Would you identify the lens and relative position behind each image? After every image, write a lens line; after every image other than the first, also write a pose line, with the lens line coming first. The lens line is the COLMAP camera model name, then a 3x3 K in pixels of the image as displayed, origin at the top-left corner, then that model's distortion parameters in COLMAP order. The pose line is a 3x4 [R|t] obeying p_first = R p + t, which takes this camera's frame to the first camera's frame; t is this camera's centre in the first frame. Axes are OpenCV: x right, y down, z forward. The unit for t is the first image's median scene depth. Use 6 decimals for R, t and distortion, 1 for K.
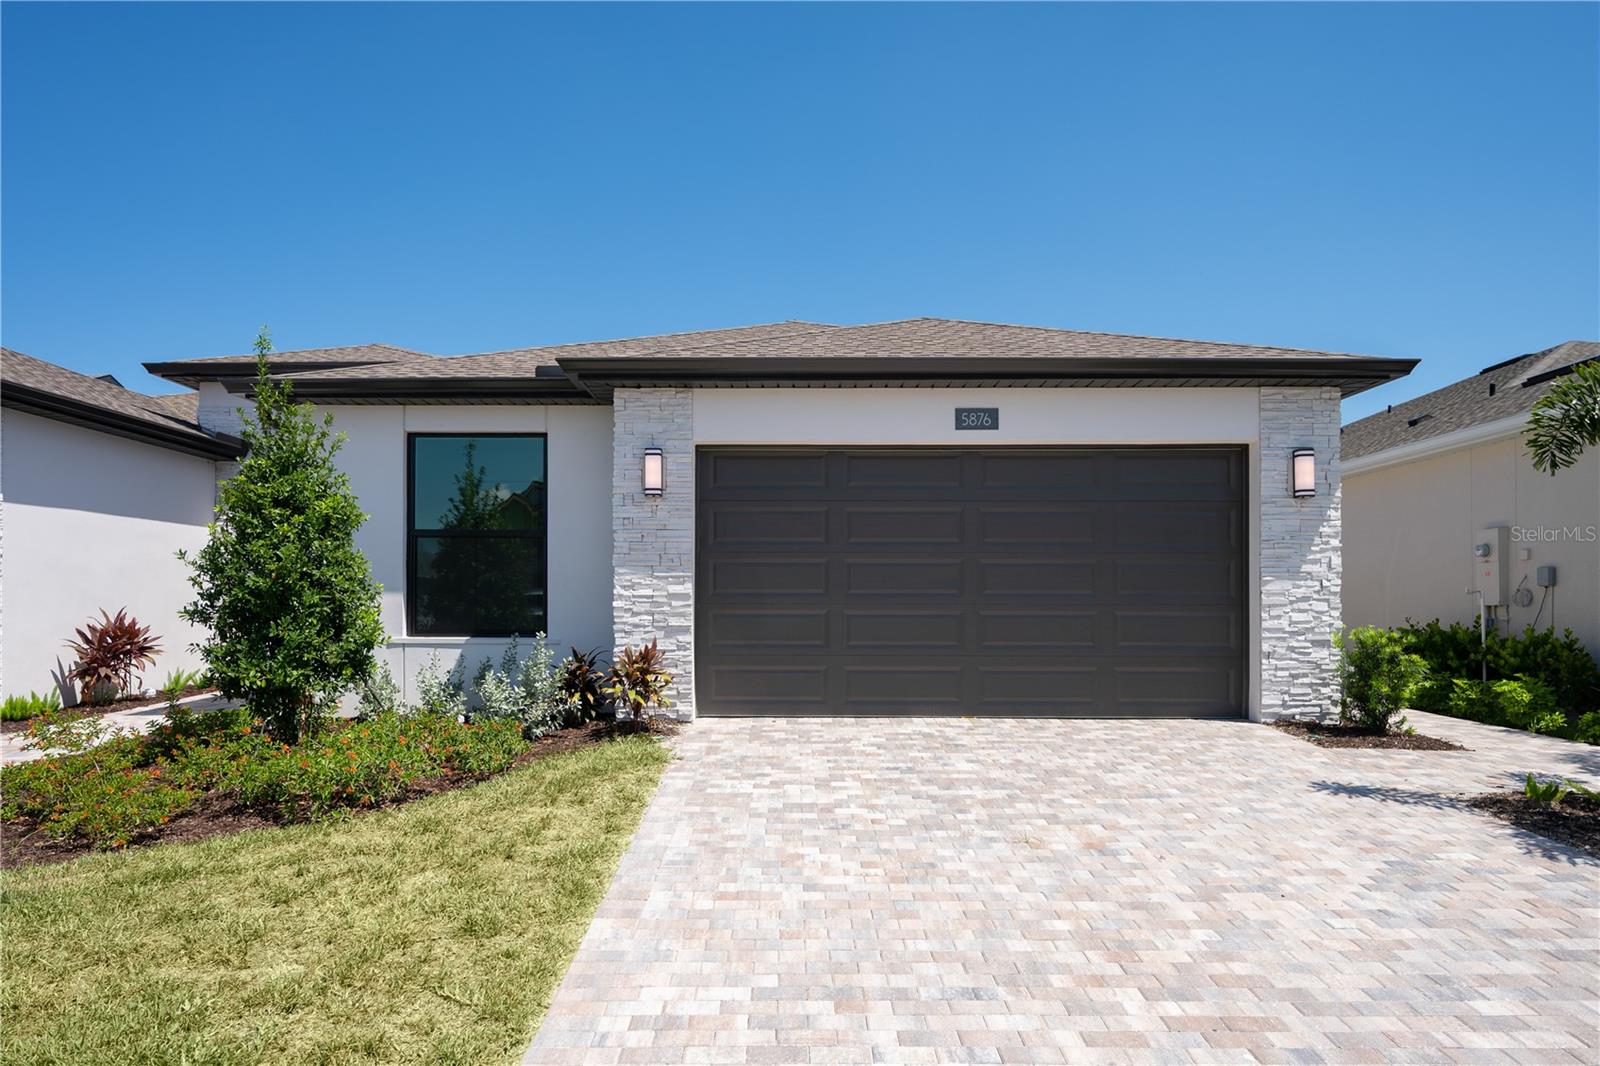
lens RADIAL K [[915.4, 0, 797.5], [0, 915.4, 599.6], [0, 0, 1]] dist [-0.002181, -0.000450]
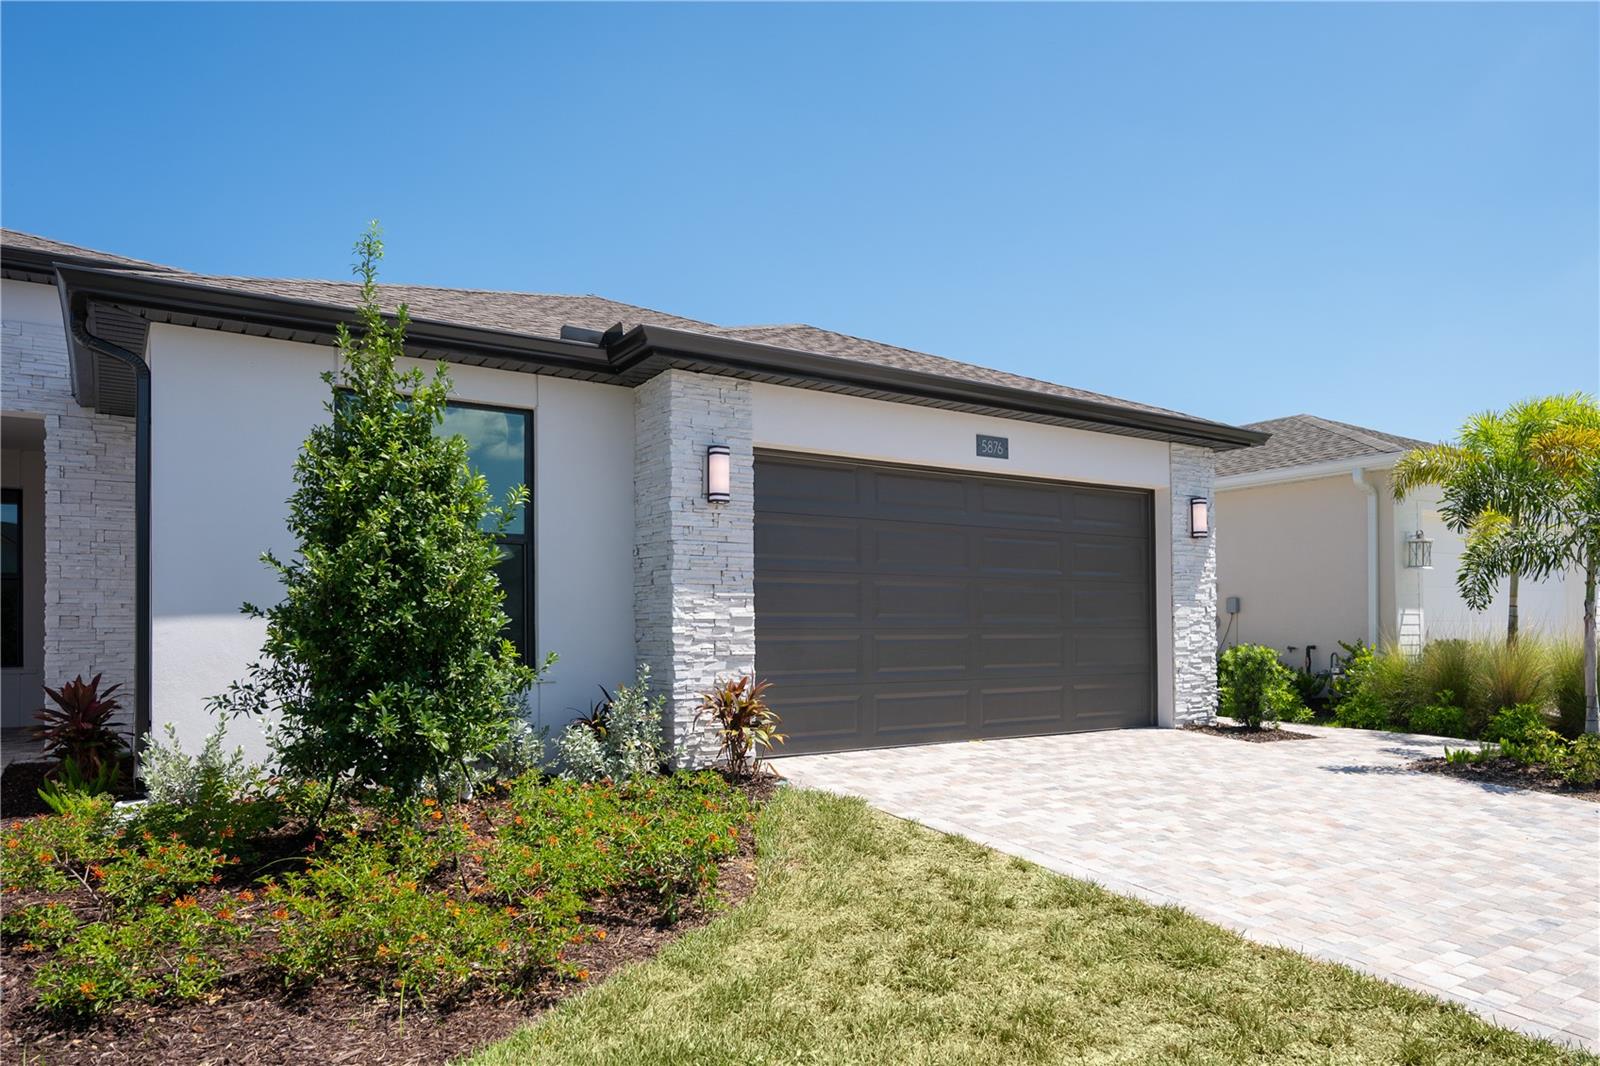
lens RADIAL K [[1055.0, 0, 801.5], [0, 1055.0, 611.8], [0, 0, 1]] dist [-0.000899, -0.000166]
pose [[0.825511, 0.004406, 0.564369, -0.652625], [0.004147, 0.999895, -0.013871, 0.002308], [-0.564371, 0.013791, 0.825406, 0.152432]]
